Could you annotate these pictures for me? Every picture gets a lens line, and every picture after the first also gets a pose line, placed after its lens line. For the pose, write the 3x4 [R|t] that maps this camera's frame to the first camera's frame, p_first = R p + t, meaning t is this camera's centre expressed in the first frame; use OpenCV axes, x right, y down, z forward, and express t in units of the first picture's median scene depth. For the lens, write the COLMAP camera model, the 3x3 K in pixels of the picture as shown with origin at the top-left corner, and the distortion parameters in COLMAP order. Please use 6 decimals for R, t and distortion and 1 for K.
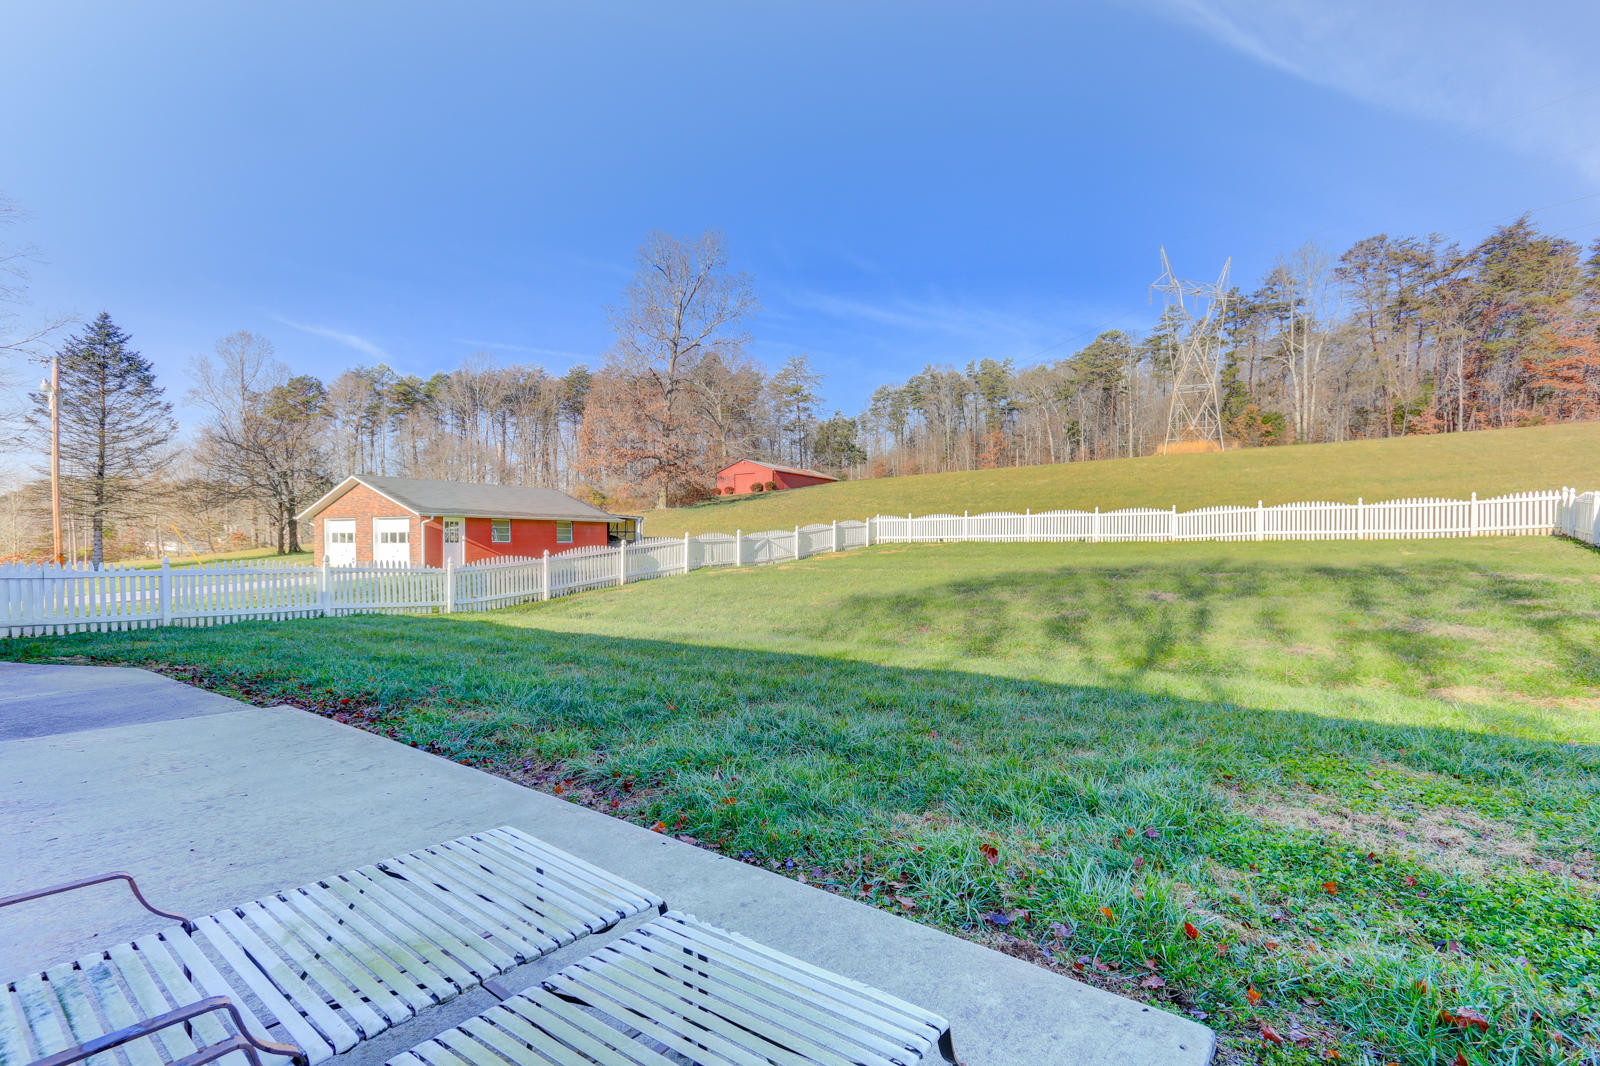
lens RADIAL K [[751.8, 0, 800.0], [0, 751.8, 533.0], [0, 0, 1]] dist [0.000146, -0.000142]
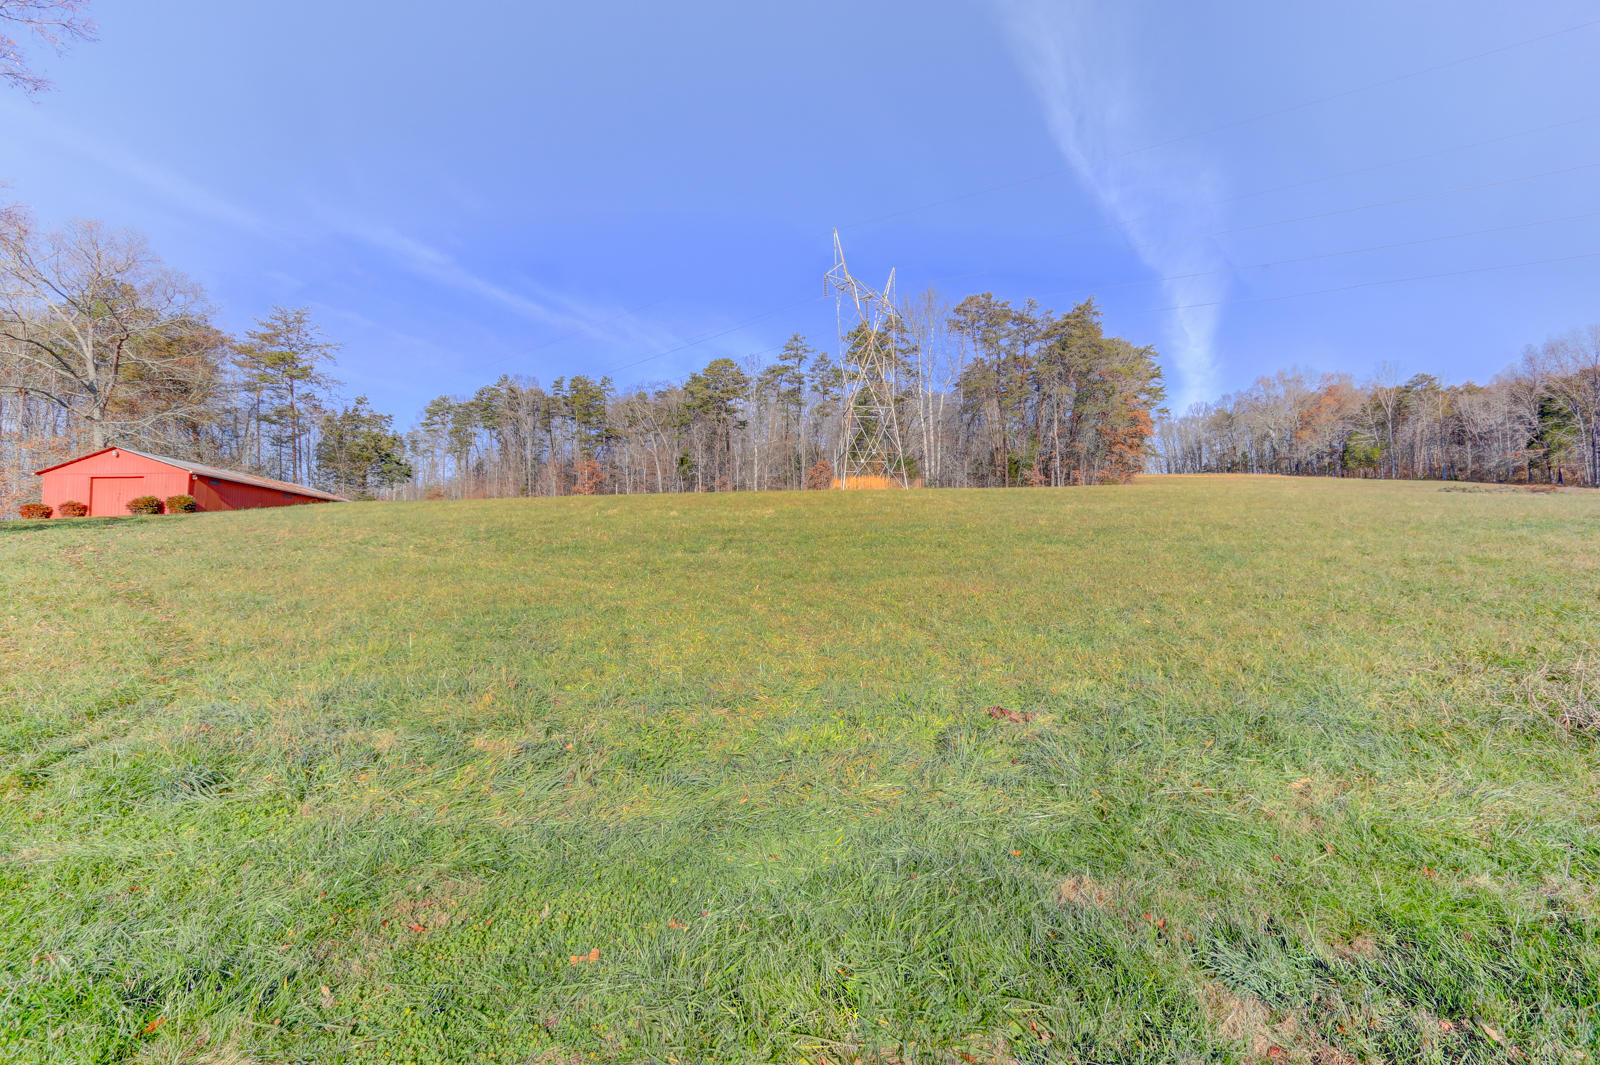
lens RADIAL K [[724.9, 0, 800.0], [0, 724.9, 532.5], [0, 0, 1]] dist [0.001150, 0.000250]
pose [[0.840705, 0.032498, 0.540518, 0.035119], [-0.000058, 0.998203, -0.059925, -0.012233], [-0.541494, 0.050348, 0.839196, 0.300272]]
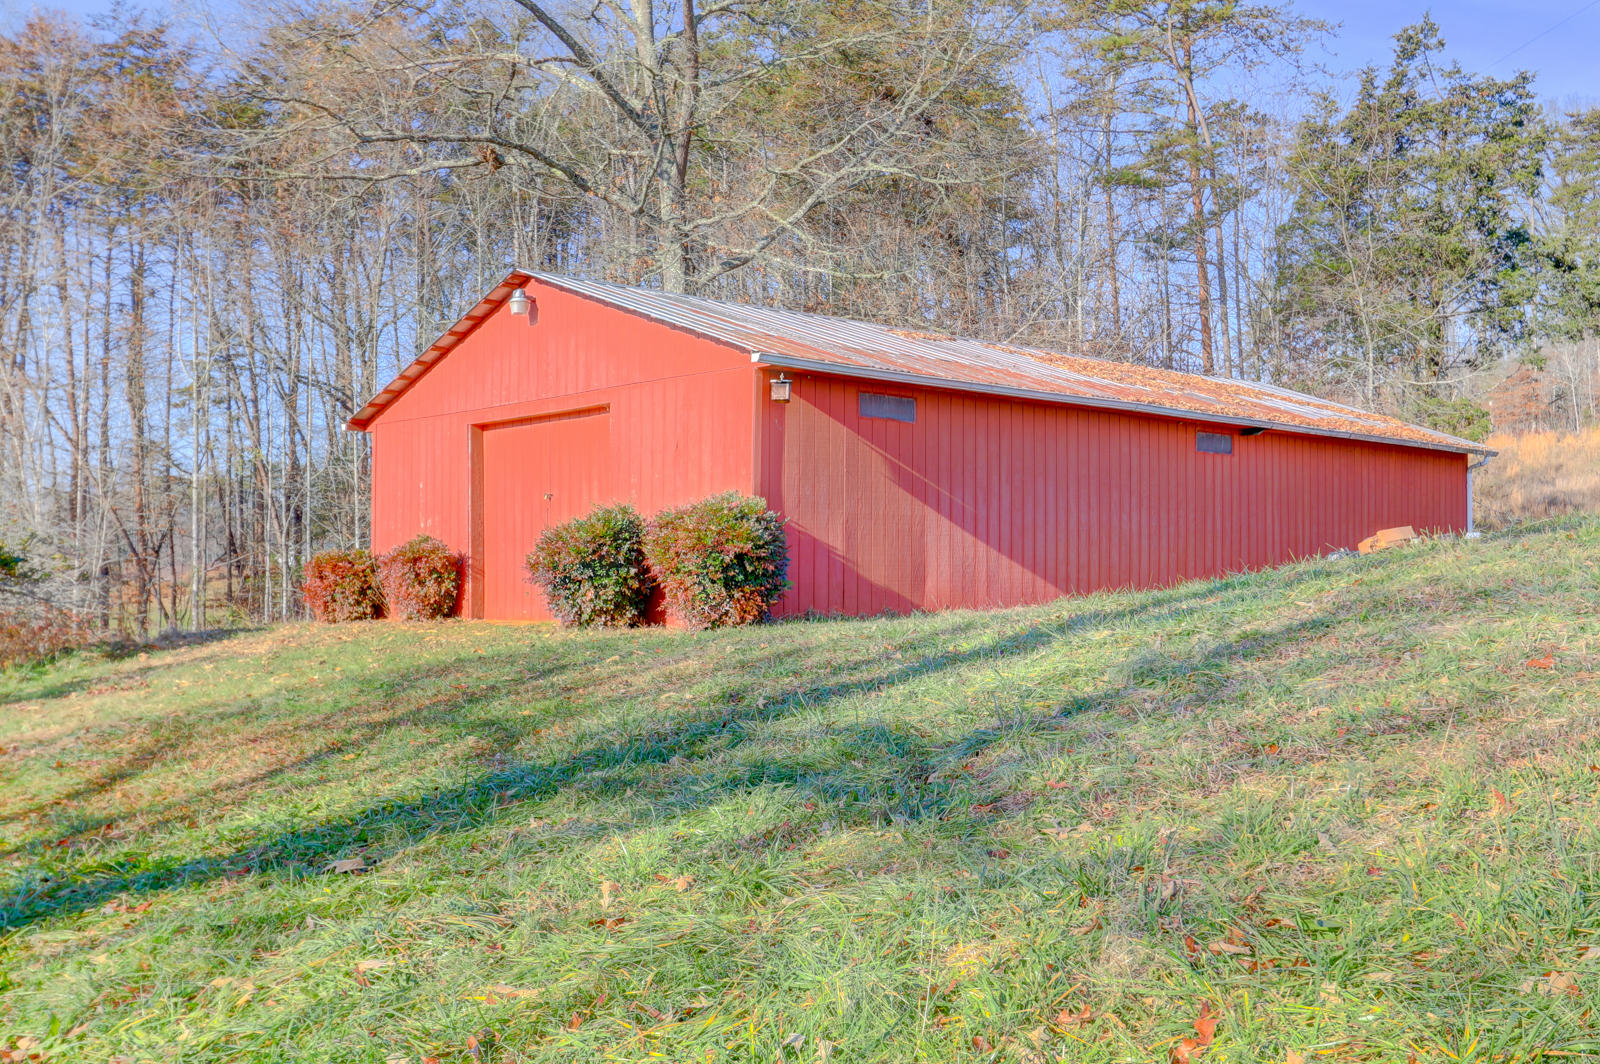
lens RADIAL K [[1552.3, 0, 800.0], [0, 1552.3, 532.0], [0, 0, 1]] dist [-0.006268, -0.000914]
pose [[0.960365, -0.006090, -0.278679, 0.014197], [0.003463, 0.999945, -0.009915, -0.049041], [0.278724, 0.008557, 0.960333, 0.651210]]
